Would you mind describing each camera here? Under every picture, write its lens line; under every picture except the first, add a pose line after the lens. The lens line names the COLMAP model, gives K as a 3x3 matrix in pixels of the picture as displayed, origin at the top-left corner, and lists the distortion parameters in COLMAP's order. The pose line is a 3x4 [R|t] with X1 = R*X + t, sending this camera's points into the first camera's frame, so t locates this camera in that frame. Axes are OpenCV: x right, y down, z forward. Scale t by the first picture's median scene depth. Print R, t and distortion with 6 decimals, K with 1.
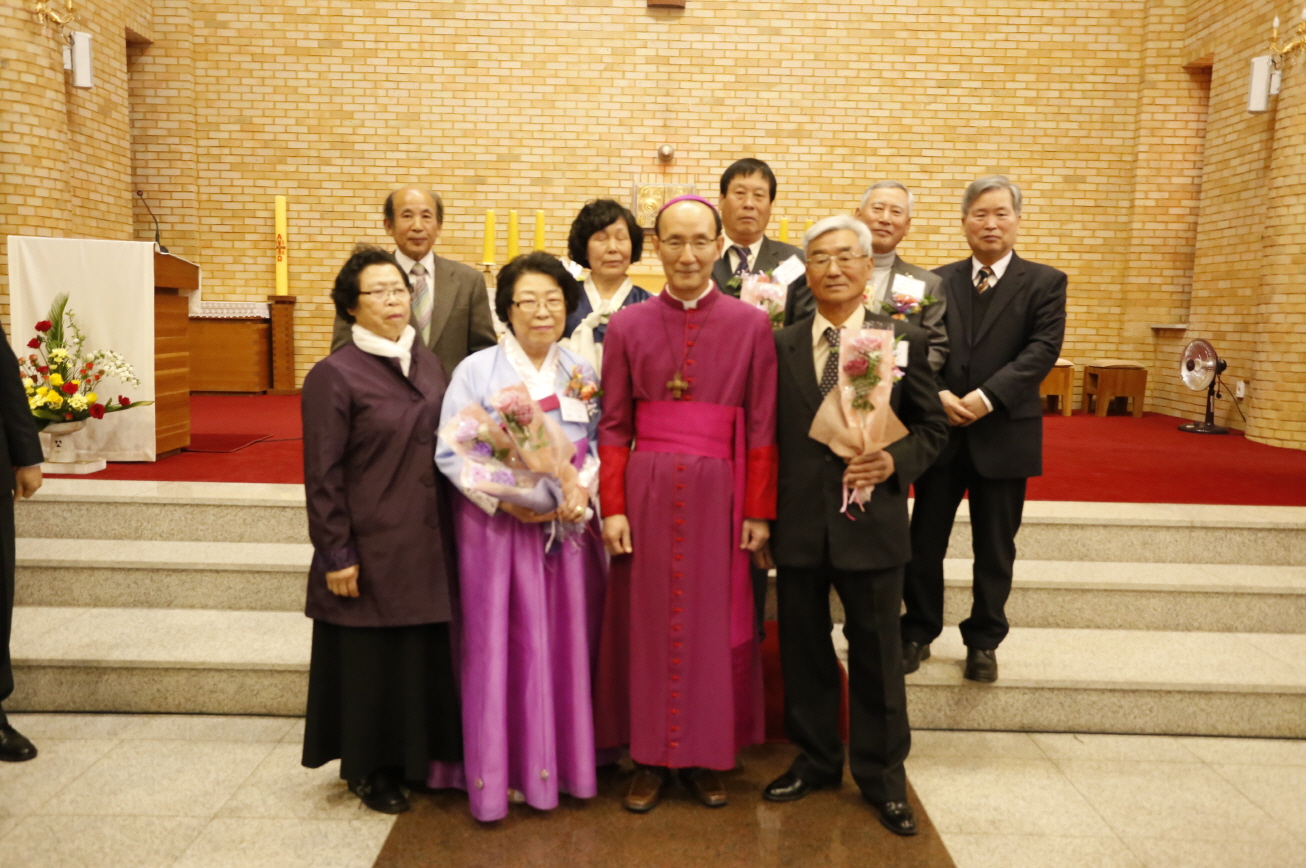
lens RADIAL K [[1039.0, 0, 651.8], [0, 1039.0, 433.9], [0, 0, 1]] dist [-0.026890, 0.078291]
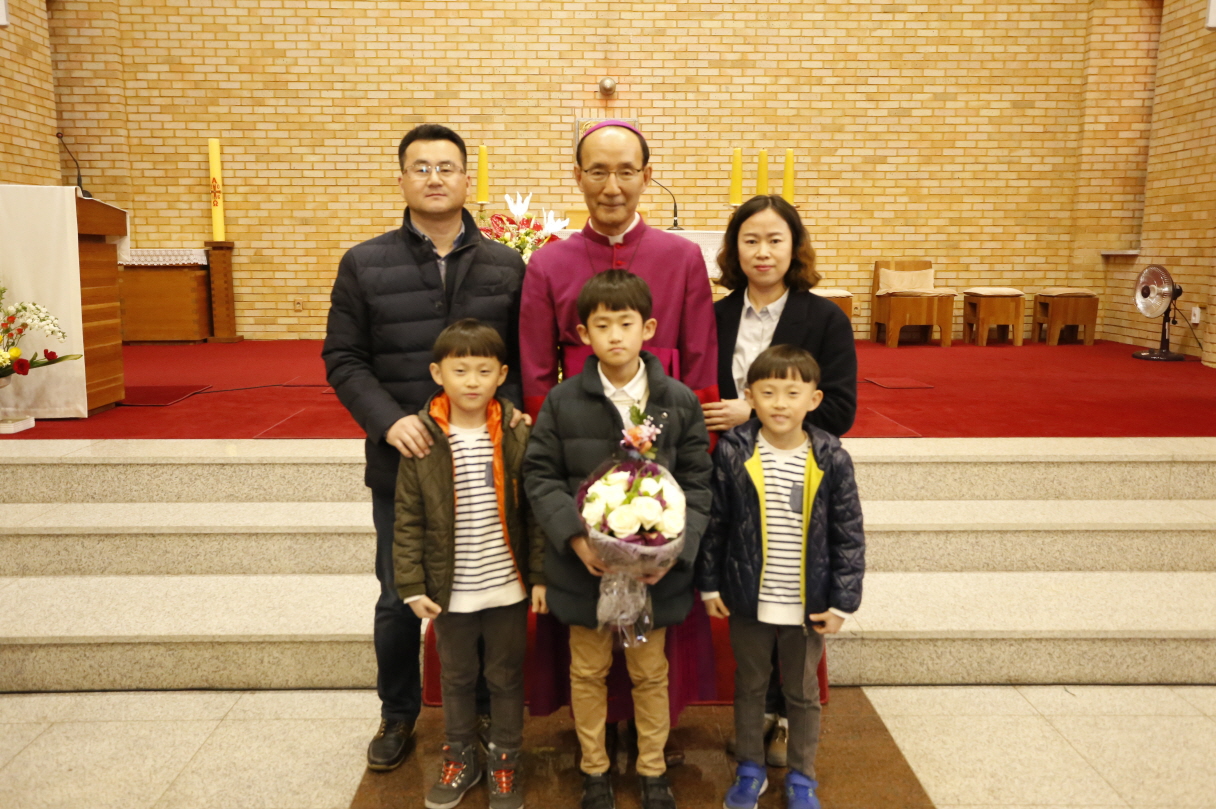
lens RADIAL K [[1014.2, 0, 606.3], [0, 1014.2, 405.3], [0, 0, 1]] dist [-0.021533, 0.082818]
pose [[0.999643, -0.023905, 0.011967, -0.006315], [0.023467, 0.999094, 0.035500, -0.003856], [-0.012804, -0.035207, 0.999298, 0.033602]]
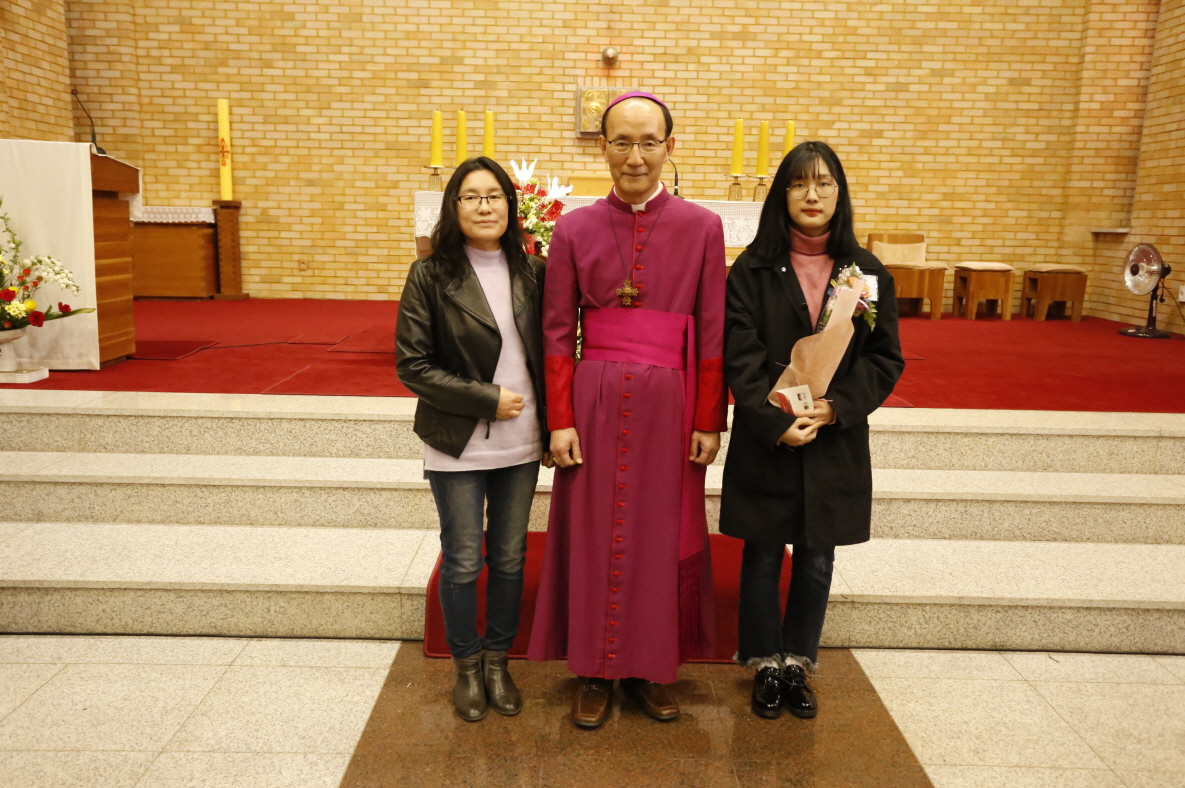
lens RADIAL K [[988.3, 0, 590.9], [0, 988.3, 394.8], [0, 0, 1]] dist [-0.021533, 0.082818]
pose [[0.999986, -0.001417, 0.005133, -0.010218], [0.001101, 0.998143, 0.060902, -0.003606], [-0.005210, -0.060896, 0.998131, 0.034933]]
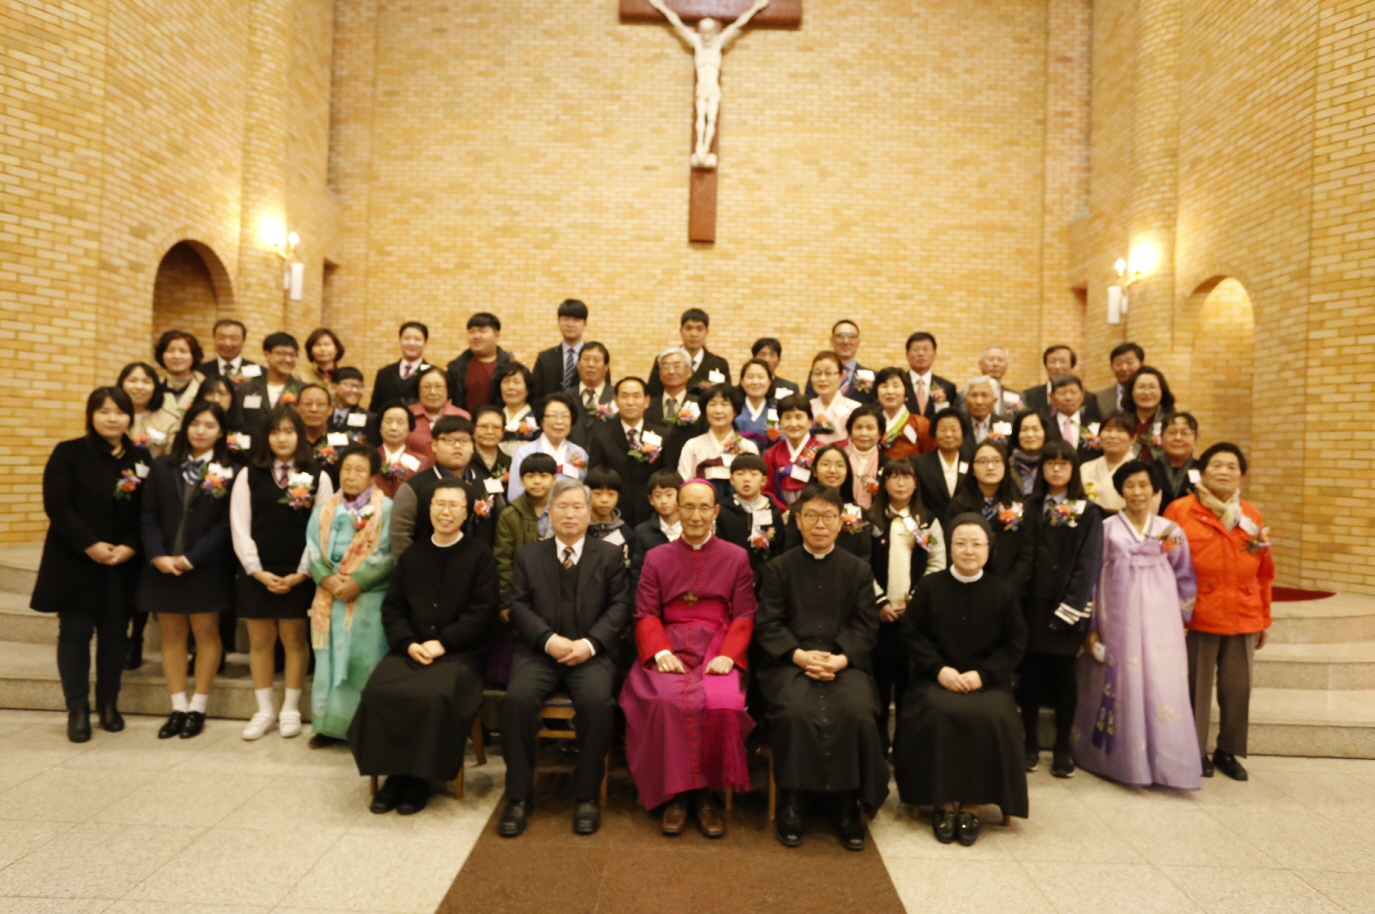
lens RADIAL K [[833.3, 0, 687.0], [0, 833.3, 457.1], [0, 0, 1]] dist [-0.061234, 0.000086]
pose [[0.999876, 0.010741, -0.011520, 0.009816], [-0.011976, 0.993516, -0.113058, 0.004444], [0.010231, 0.113182, 0.993522, -0.080505]]
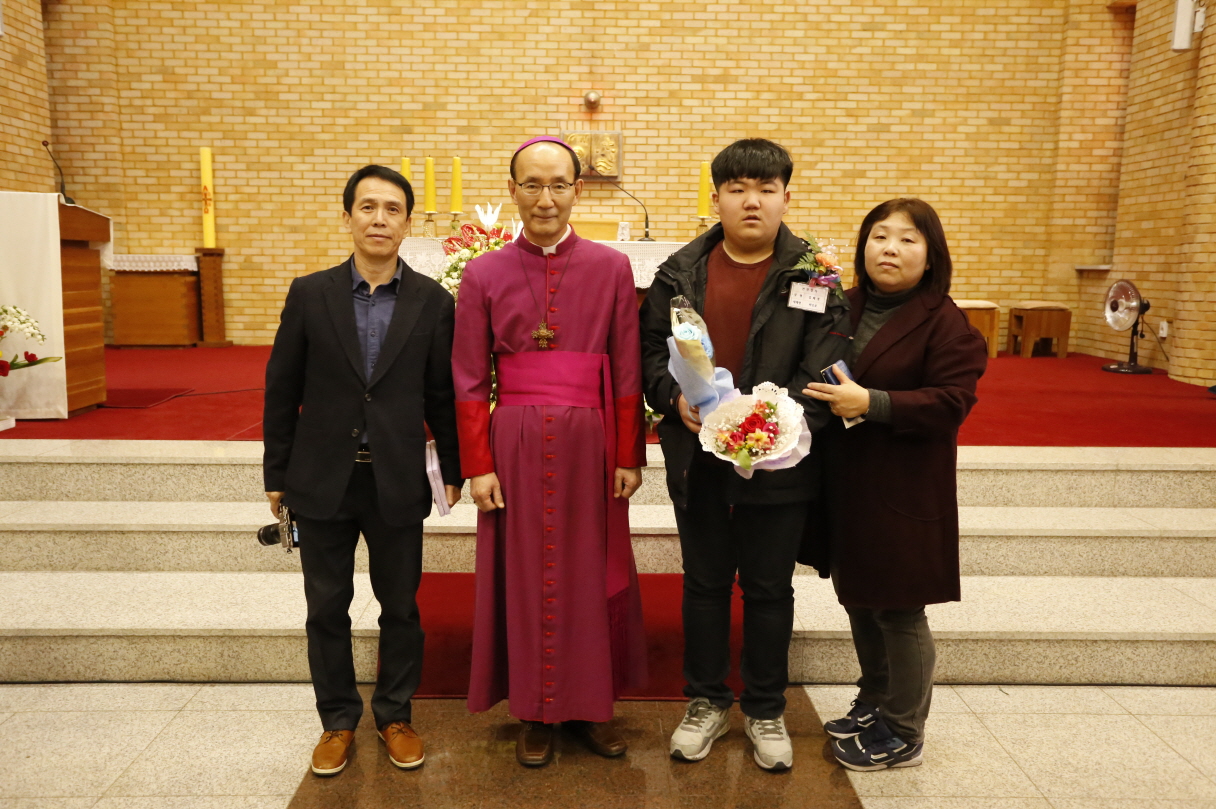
lens RADIAL K [[1006.5, 0, 606.4], [0, 1006.5, 405.6], [0, 0, 1]] dist [-0.022805, 0.079637]
pose [[0.999813, -0.014586, 0.012669, 0.010867], [0.014236, 0.999527, 0.027263, -0.002498], [-0.013060, -0.027078, 0.999548, 0.023958]]
